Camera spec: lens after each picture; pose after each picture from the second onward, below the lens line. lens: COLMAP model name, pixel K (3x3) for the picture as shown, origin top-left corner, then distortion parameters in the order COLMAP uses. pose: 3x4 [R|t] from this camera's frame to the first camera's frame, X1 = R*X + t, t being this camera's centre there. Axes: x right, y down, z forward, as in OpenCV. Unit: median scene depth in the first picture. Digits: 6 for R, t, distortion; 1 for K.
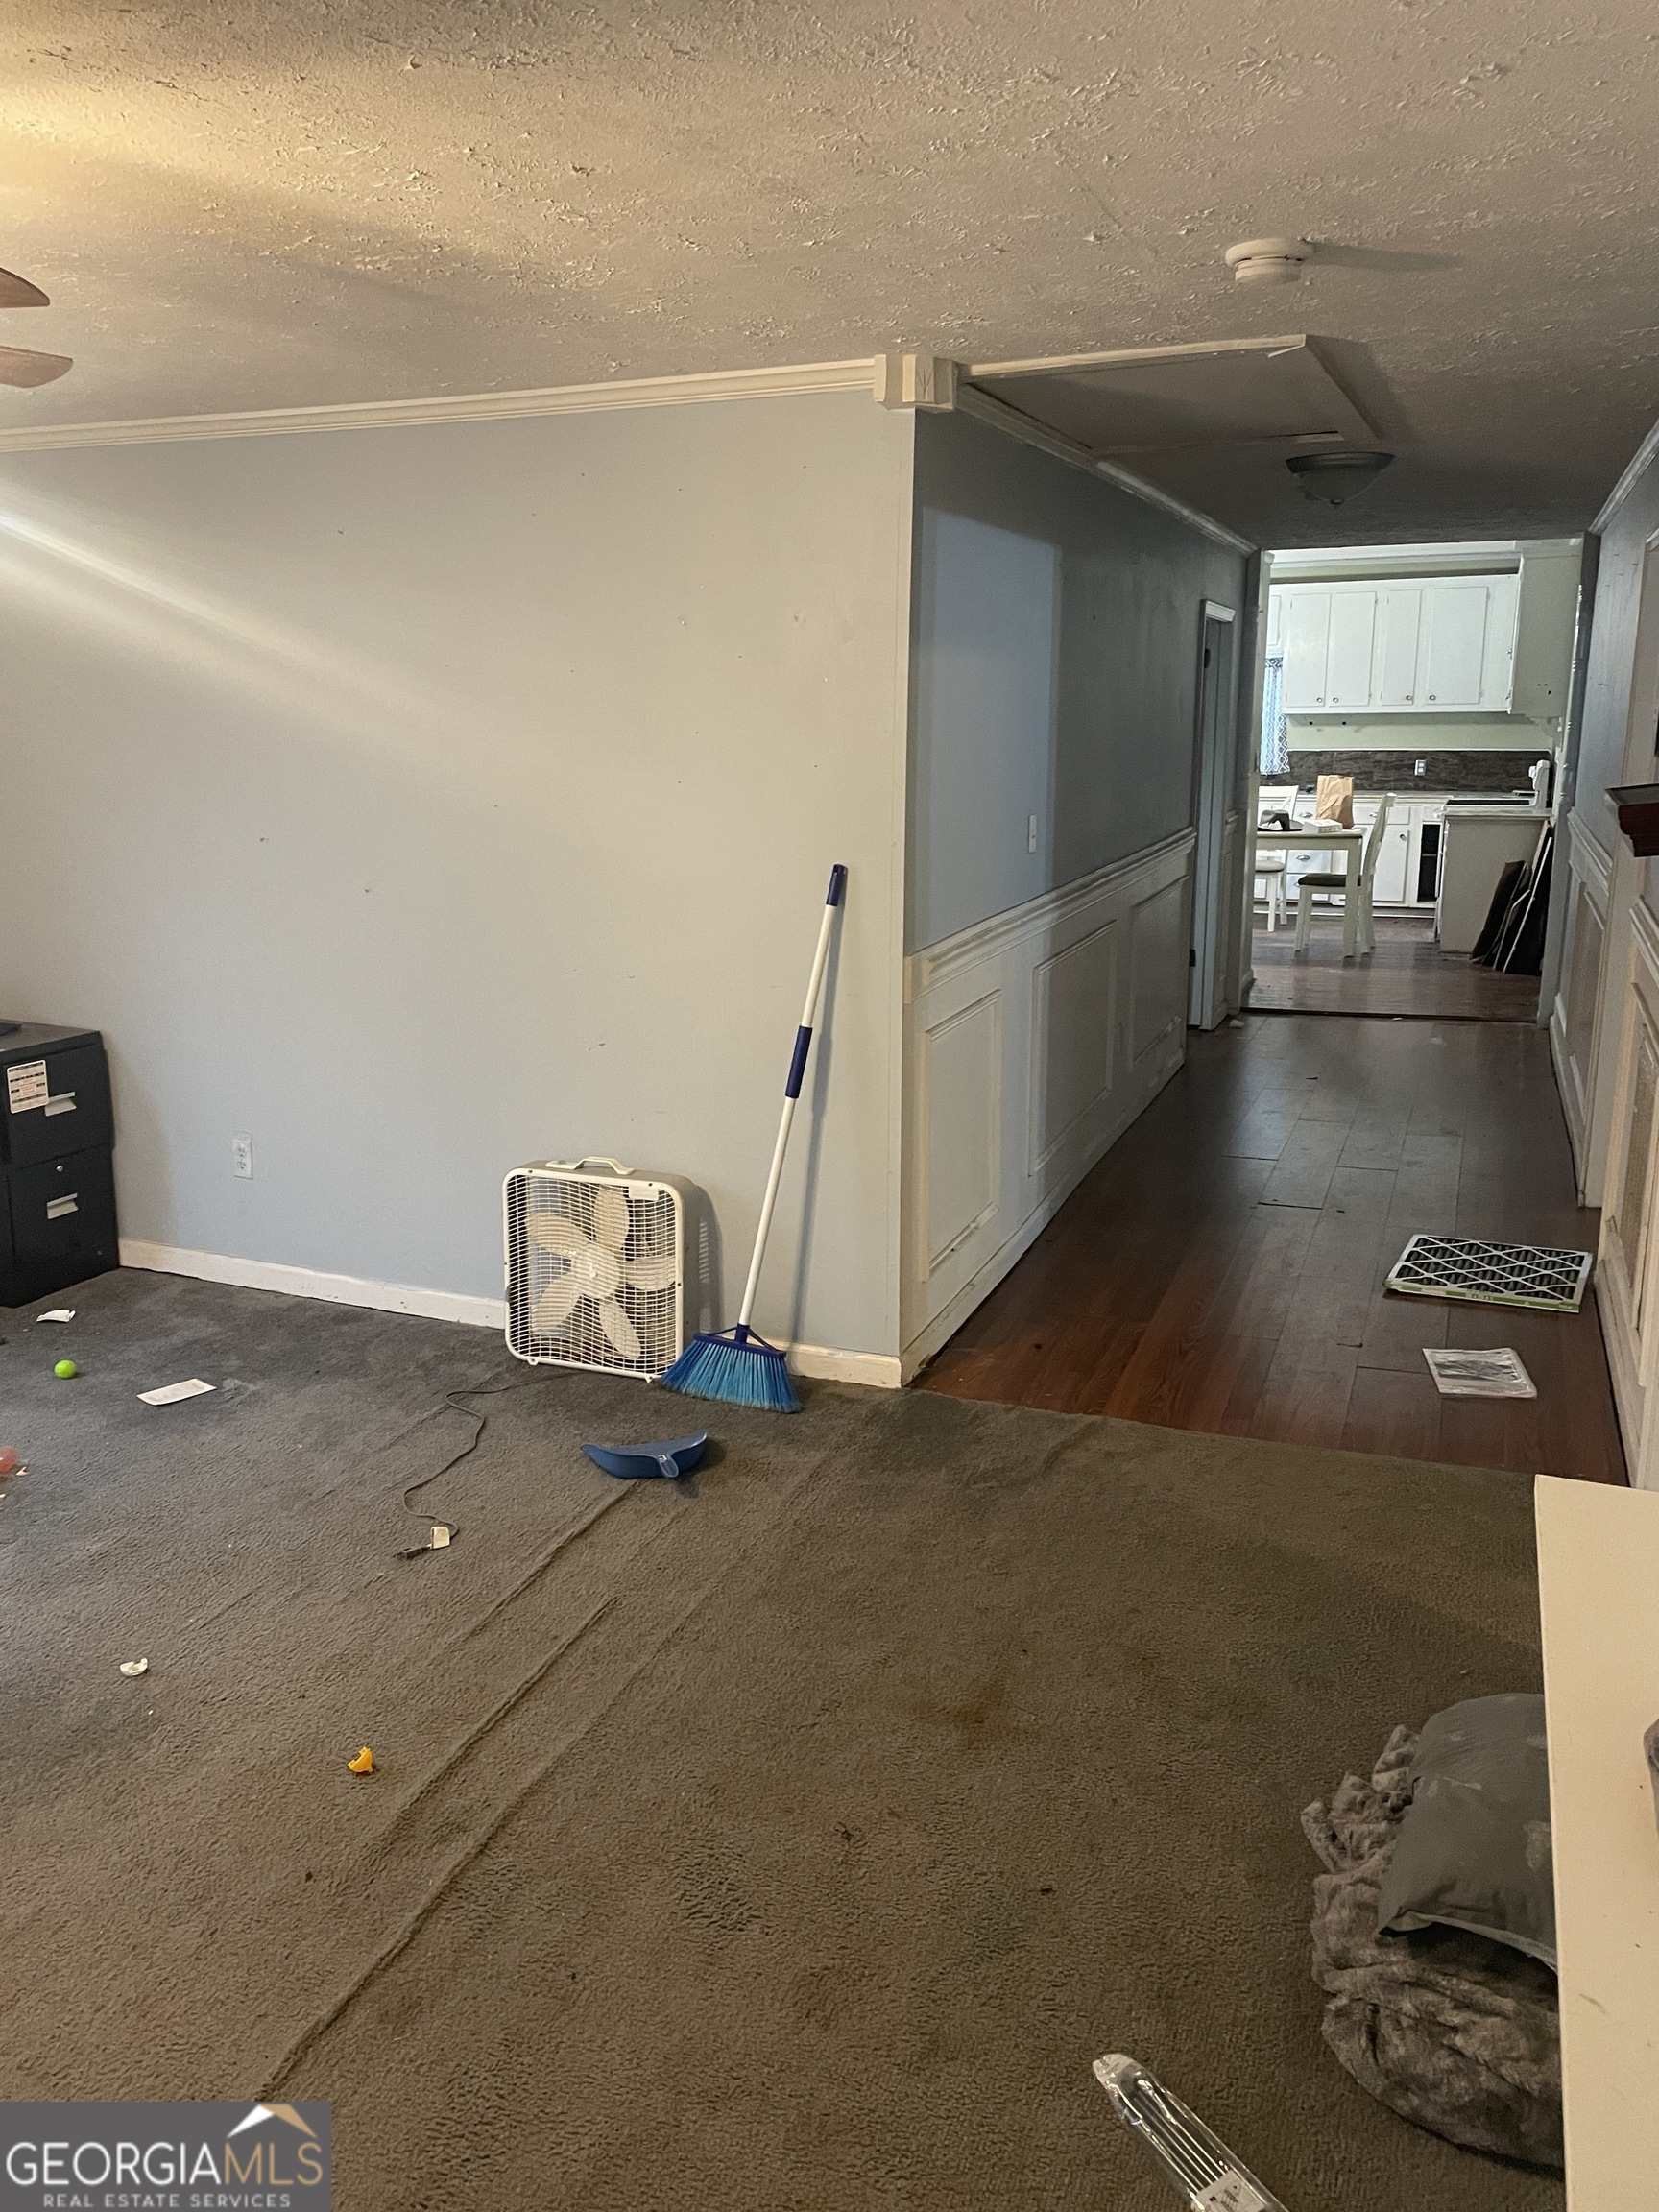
lens RADIAL K [[1661.5, 0, 824.9], [0, 1661.5, 1090.6], [0, 0, 1]] dist [0.090890, -0.116108]
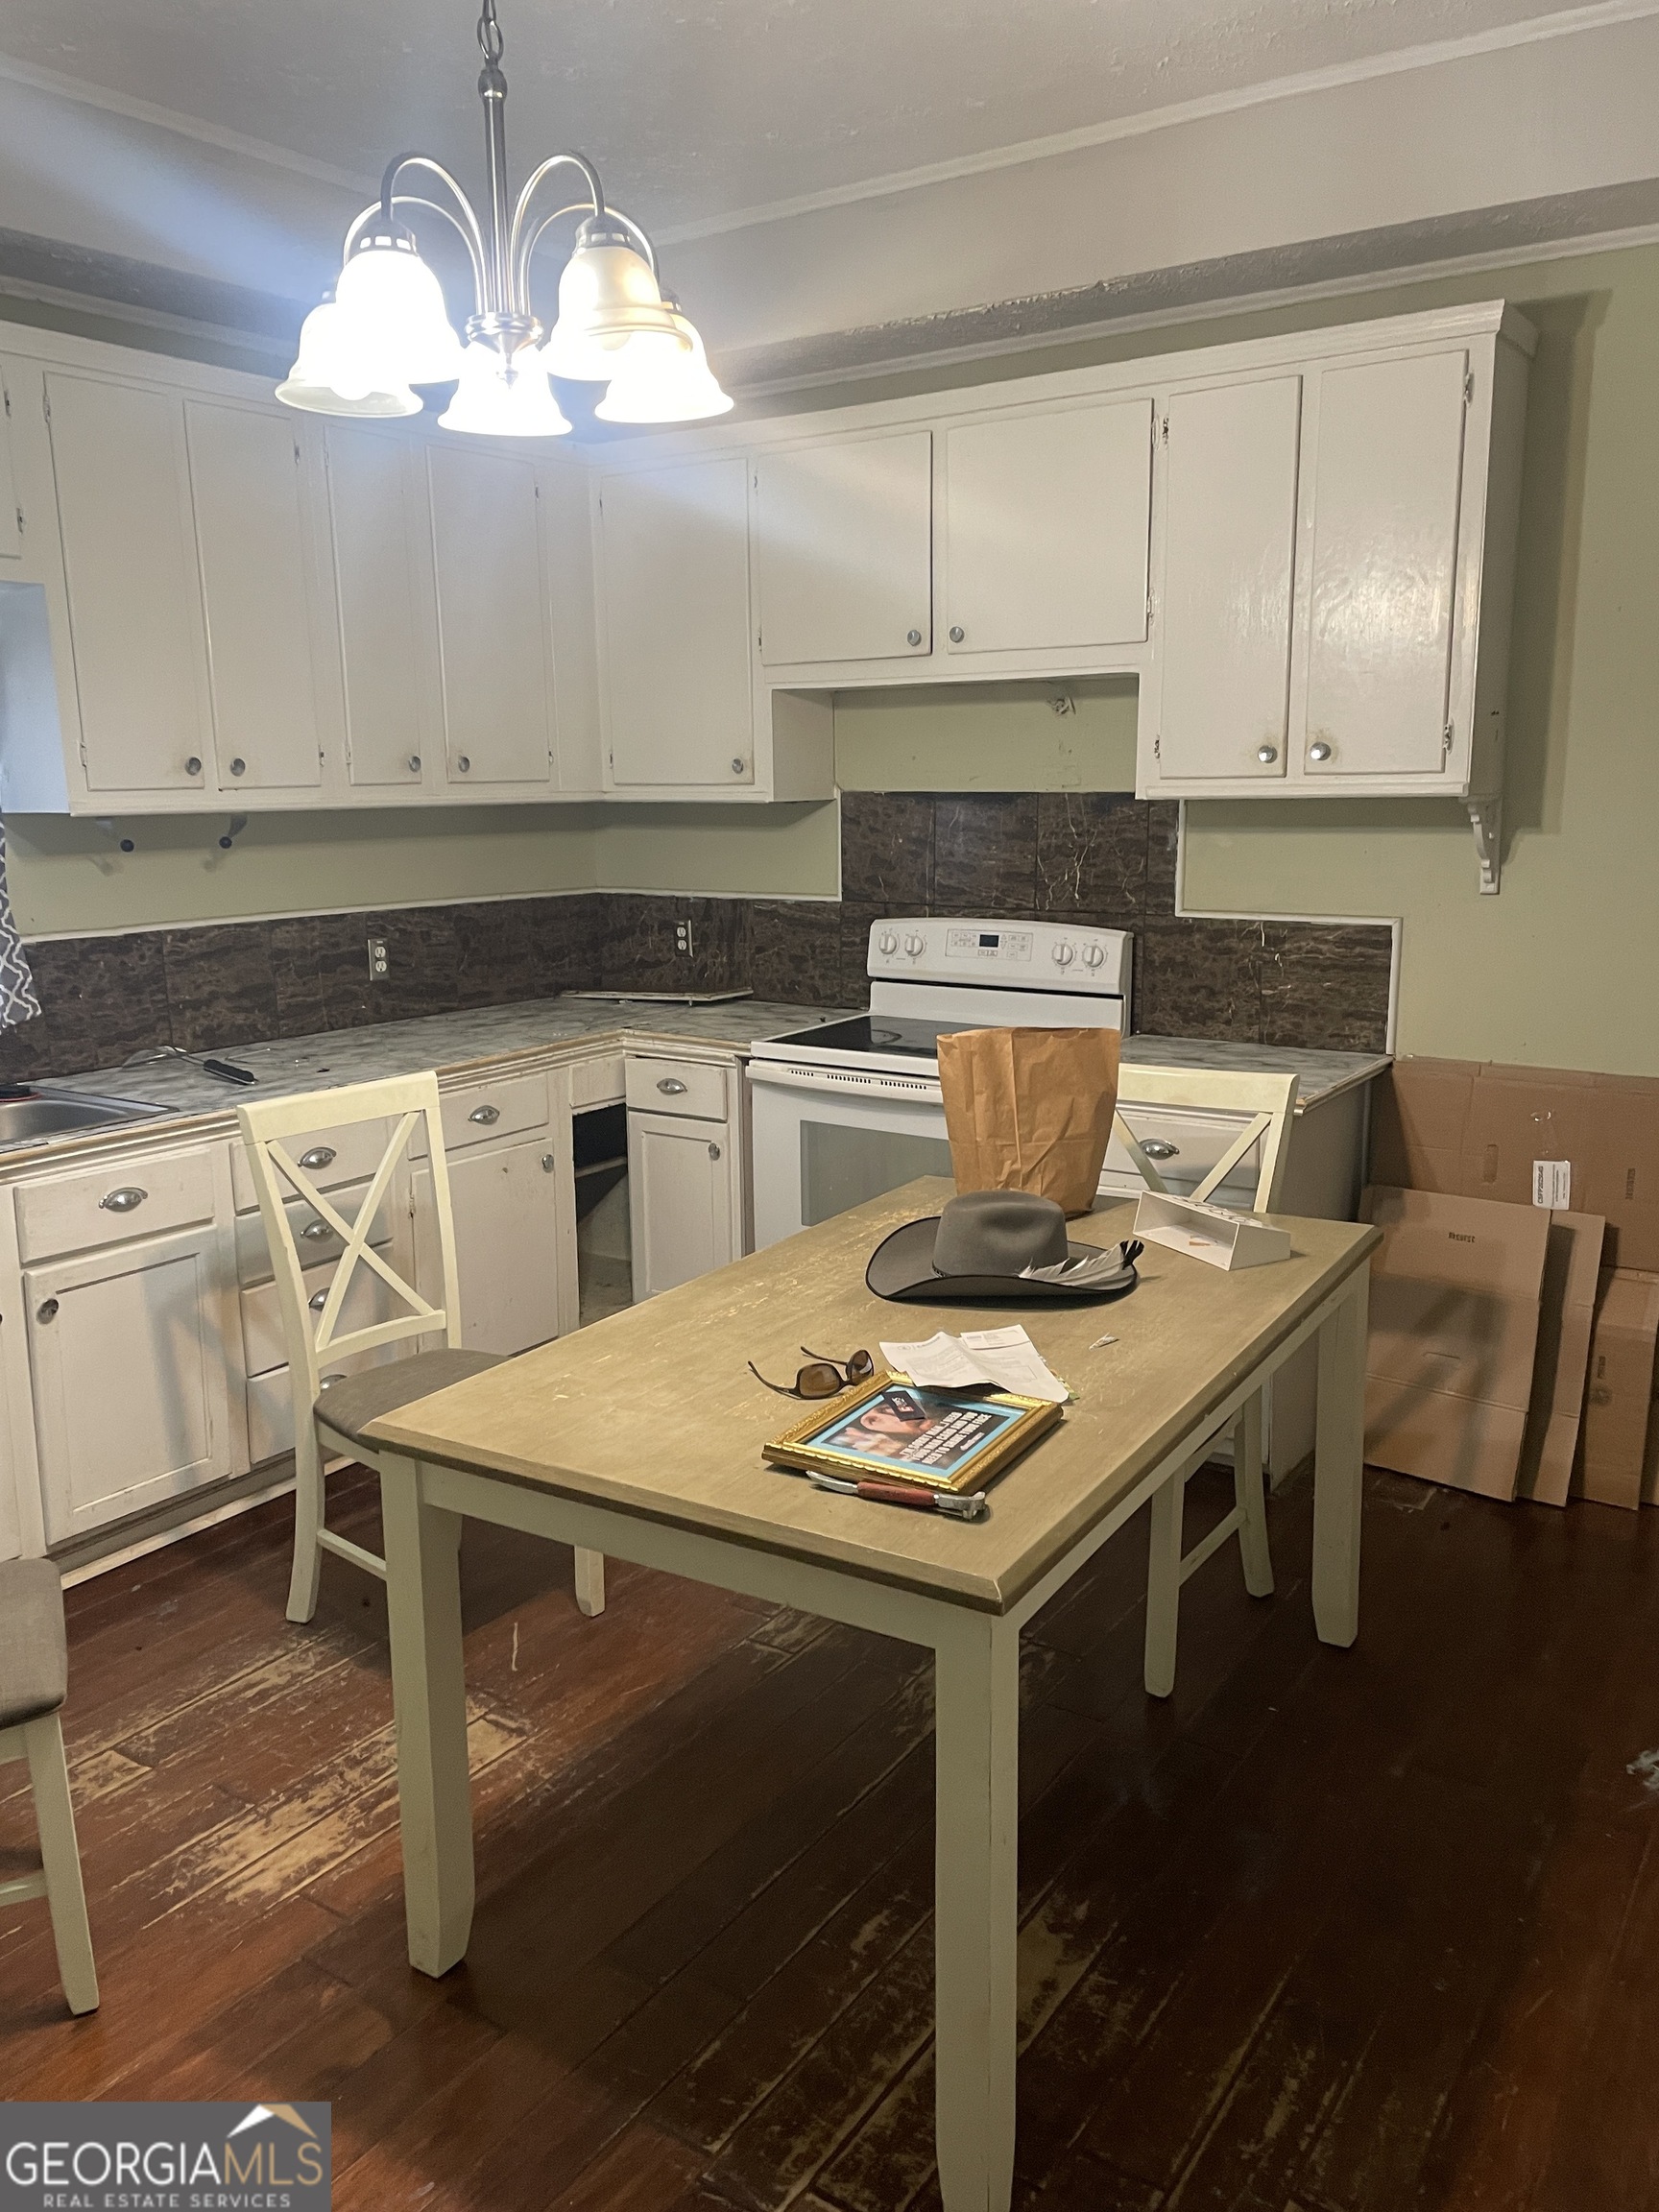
lens RADIAL K [[1661.5, 0, 817.3], [0, 1661.5, 1087.8], [0, 0, 1]] dist [0.090890, -0.116108]
pose [[0.224450, -0.177946, 0.958101, 0.084874], [0.232306, 0.964612, 0.124734, -0.507446], [-0.946391, 0.194576, 0.257845, 2.225206]]
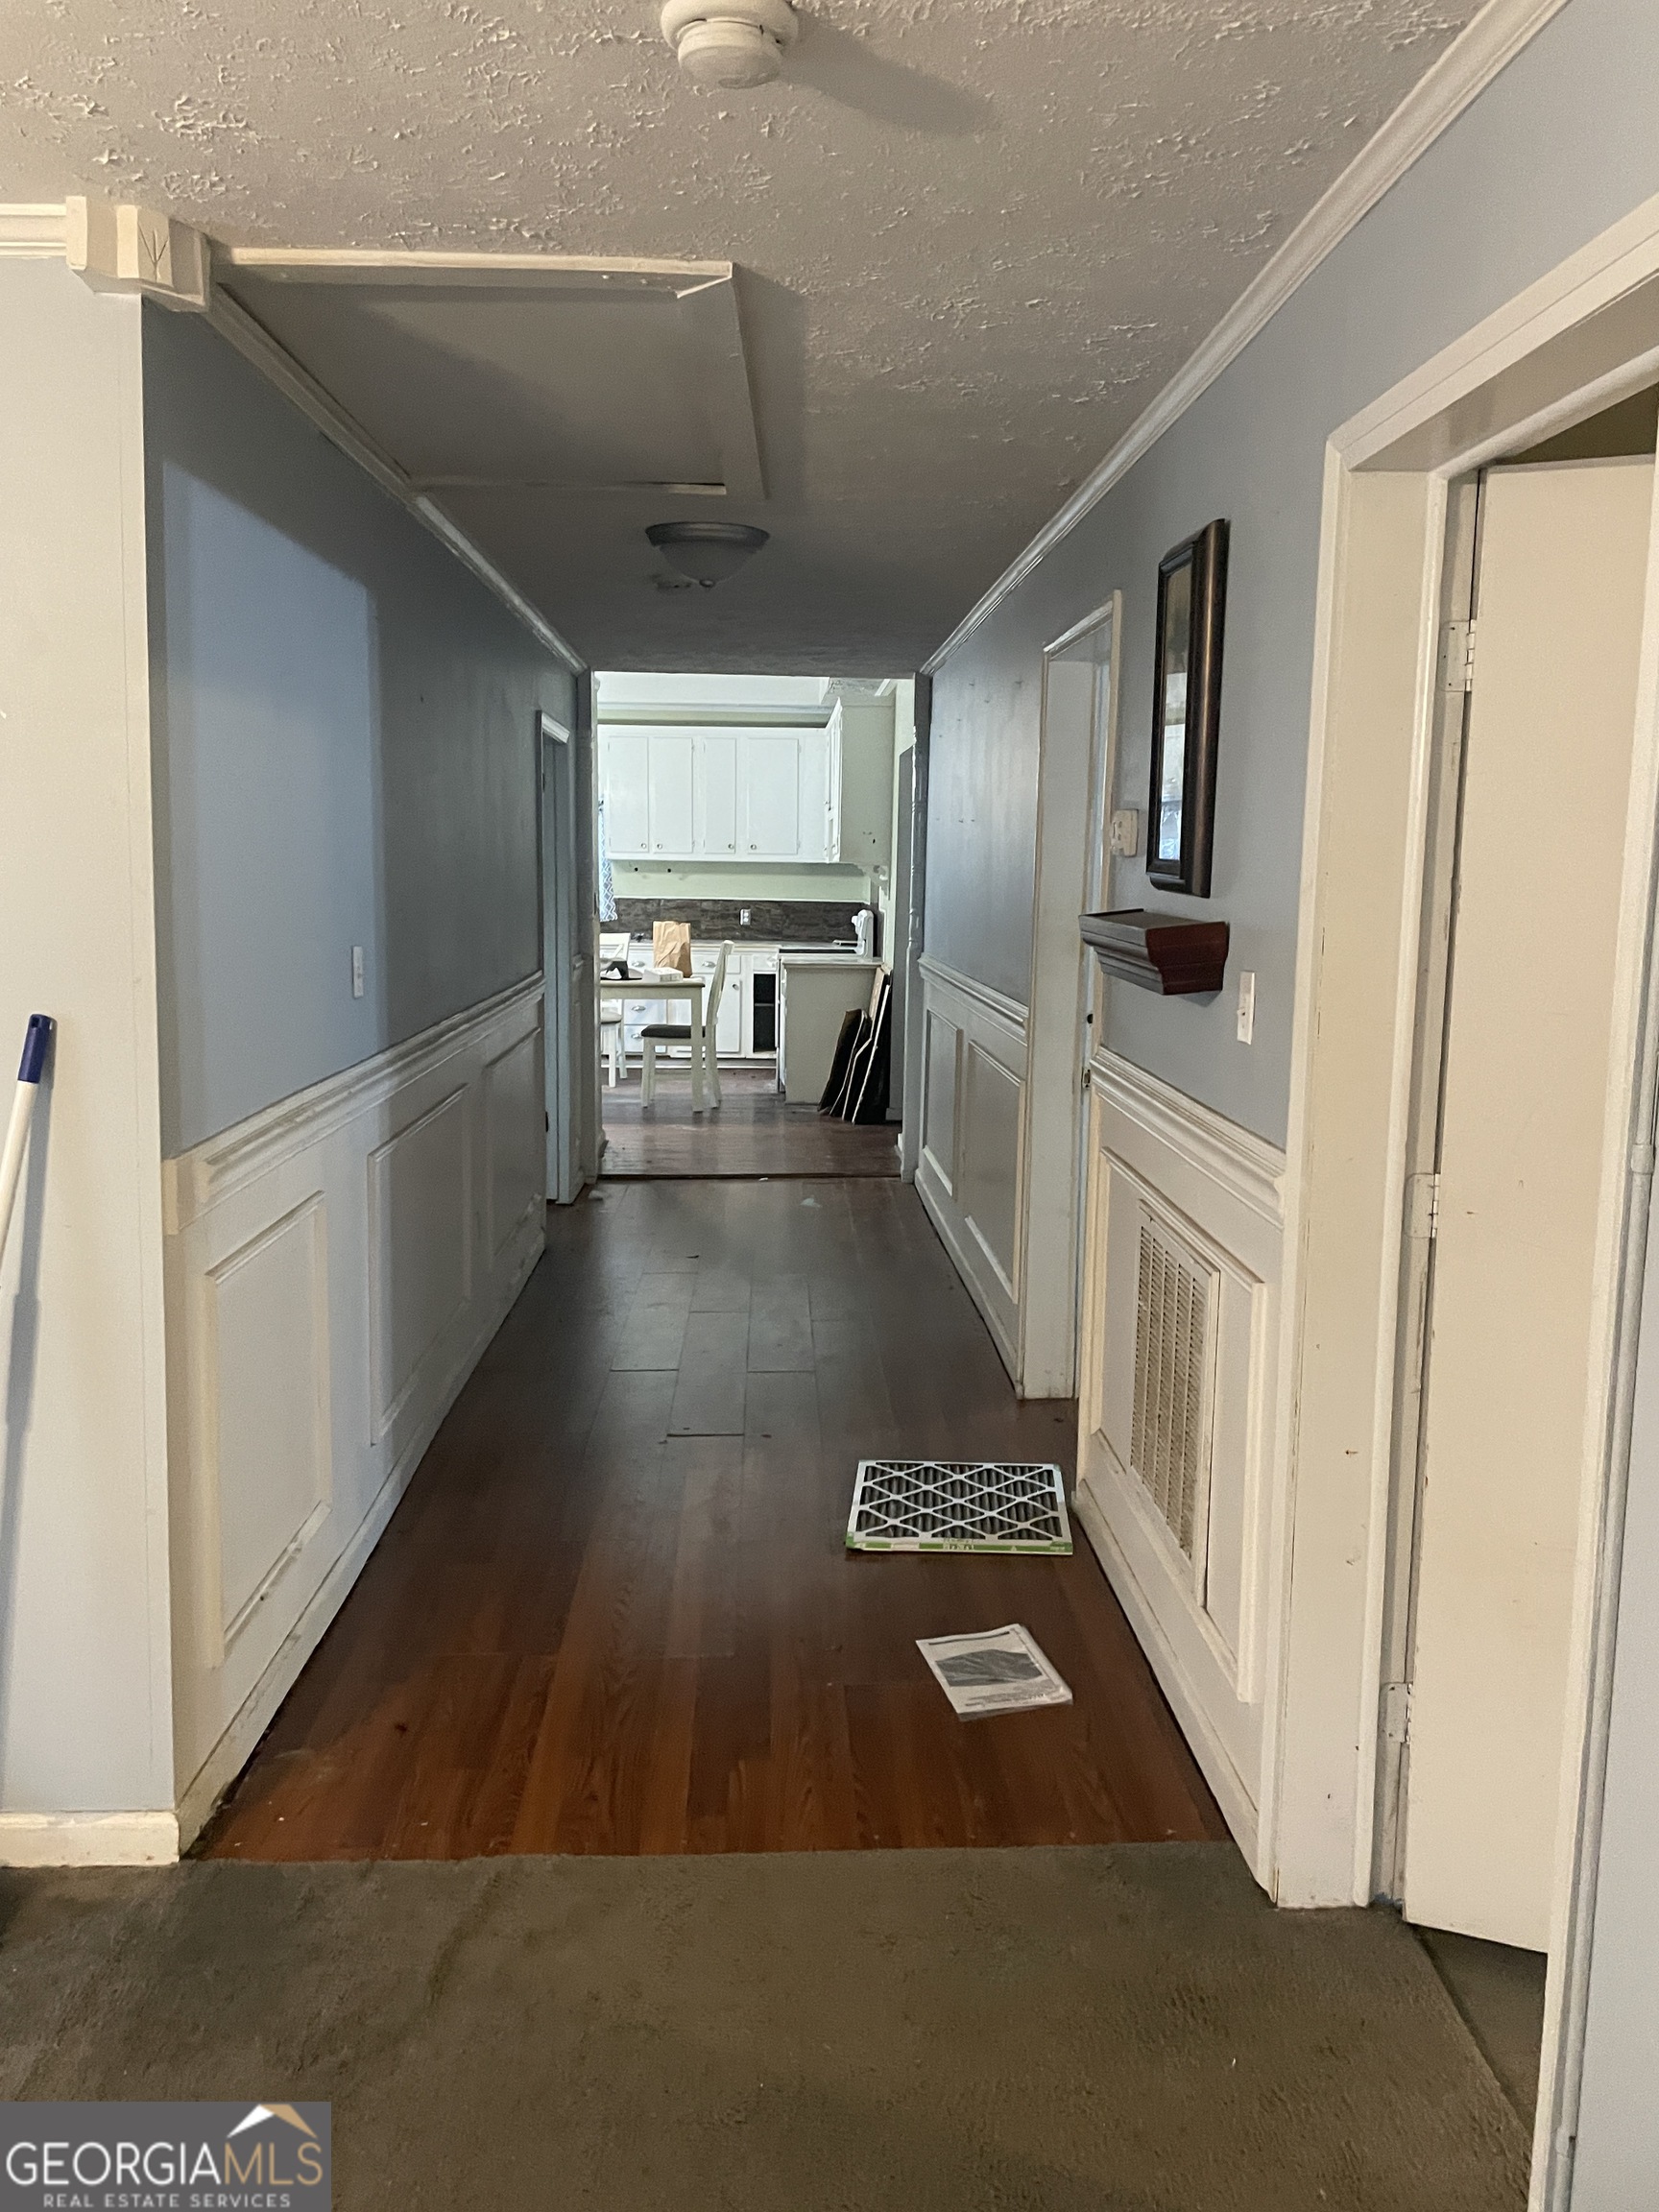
lens RADIAL K [[1661.5, 0, 816.8], [0, 1661.5, 1088.8], [0, 0, 1]] dist [0.090890, -0.116108]
pose [[0.919772, -0.030103, 0.391298, 0.023081], [0.065998, 0.994719, -0.078607, -0.034670], [-0.386865, 0.098126, 0.916901, 0.272116]]
